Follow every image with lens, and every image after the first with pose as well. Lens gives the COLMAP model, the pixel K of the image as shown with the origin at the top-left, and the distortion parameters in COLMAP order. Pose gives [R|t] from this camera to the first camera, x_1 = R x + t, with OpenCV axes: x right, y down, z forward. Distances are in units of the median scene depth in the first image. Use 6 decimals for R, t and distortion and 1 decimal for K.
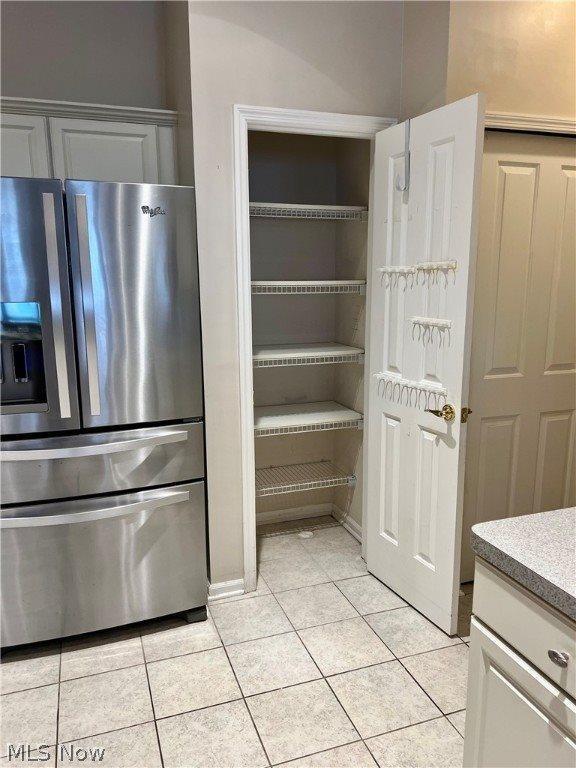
lens RADIAL K [[583.8, 0, 288.0], [0, 583.8, 384.0], [0, 0, 1]] dist [-0.004935, -0.007238]
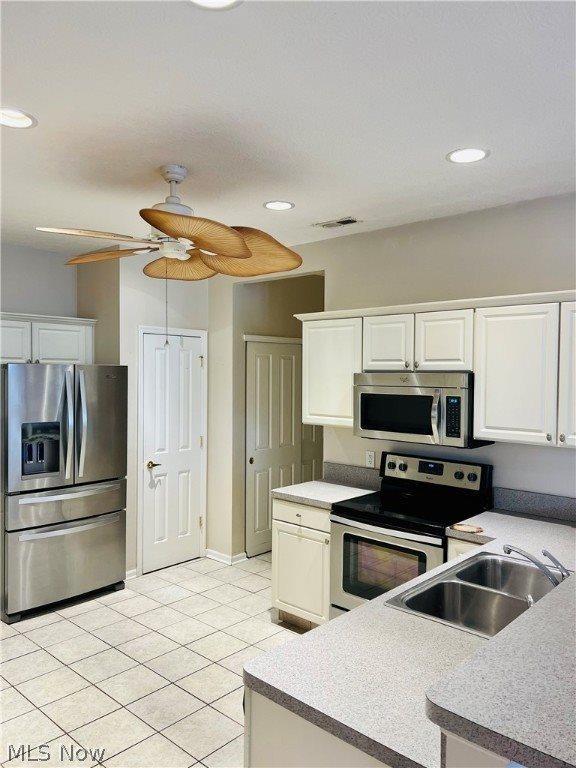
lens RADIAL K [[583.8, 0, 288.0], [0, 583.8, 384.0], [0, 0, 1]] dist [-0.004935, -0.007238]
pose [[0.881705, -0.000811, 0.471800, -0.613855], [0.078461, 0.986325, -0.144934, 0.081155], [-0.465230, 0.164808, 0.869712, -1.062861]]
